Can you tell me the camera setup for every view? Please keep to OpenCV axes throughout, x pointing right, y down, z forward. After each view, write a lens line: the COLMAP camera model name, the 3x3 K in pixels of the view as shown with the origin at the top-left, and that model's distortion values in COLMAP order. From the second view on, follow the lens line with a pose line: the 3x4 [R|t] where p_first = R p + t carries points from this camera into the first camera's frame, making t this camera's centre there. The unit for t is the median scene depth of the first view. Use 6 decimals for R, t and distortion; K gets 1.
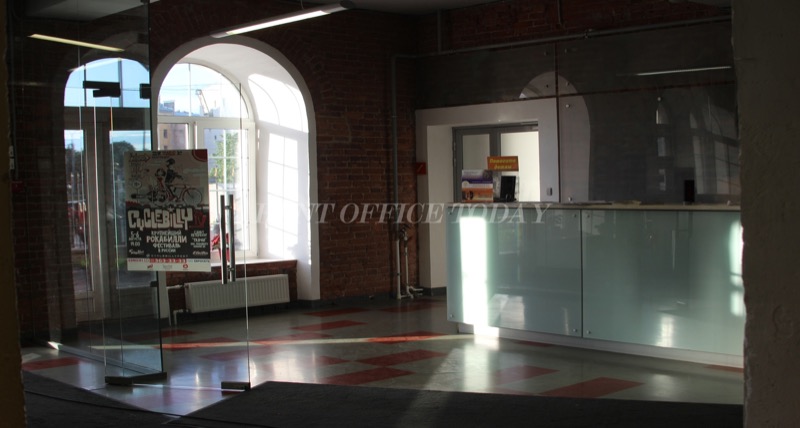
lens RADIAL K [[1035.9, 0, 400.2], [0, 1035.9, 252.7], [0, 0, 1]] dist [-0.032060, -0.359900]
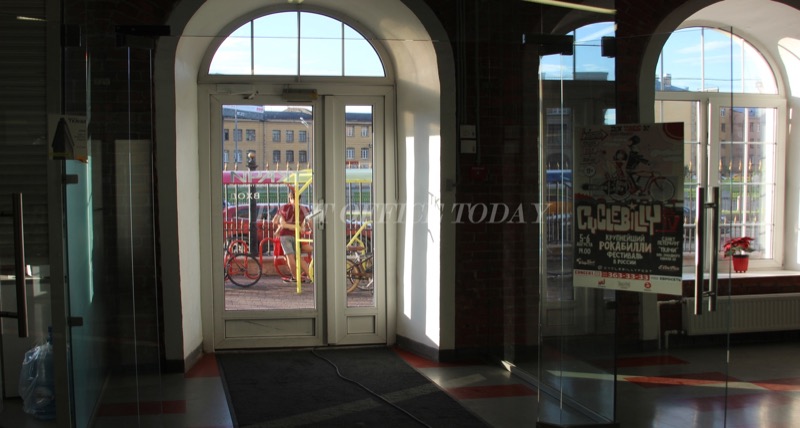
lens RADIAL K [[1035.9, 0, 400.2], [0, 1035.9, 252.7], [0, 0, 1]] dist [-0.032060, -0.359900]
pose [[0.864714, 0.045958, -0.500158, 0.002144], [-0.042864, 0.998924, 0.017680, -0.014851], [0.500432, 0.006150, 0.865754, 0.287565]]
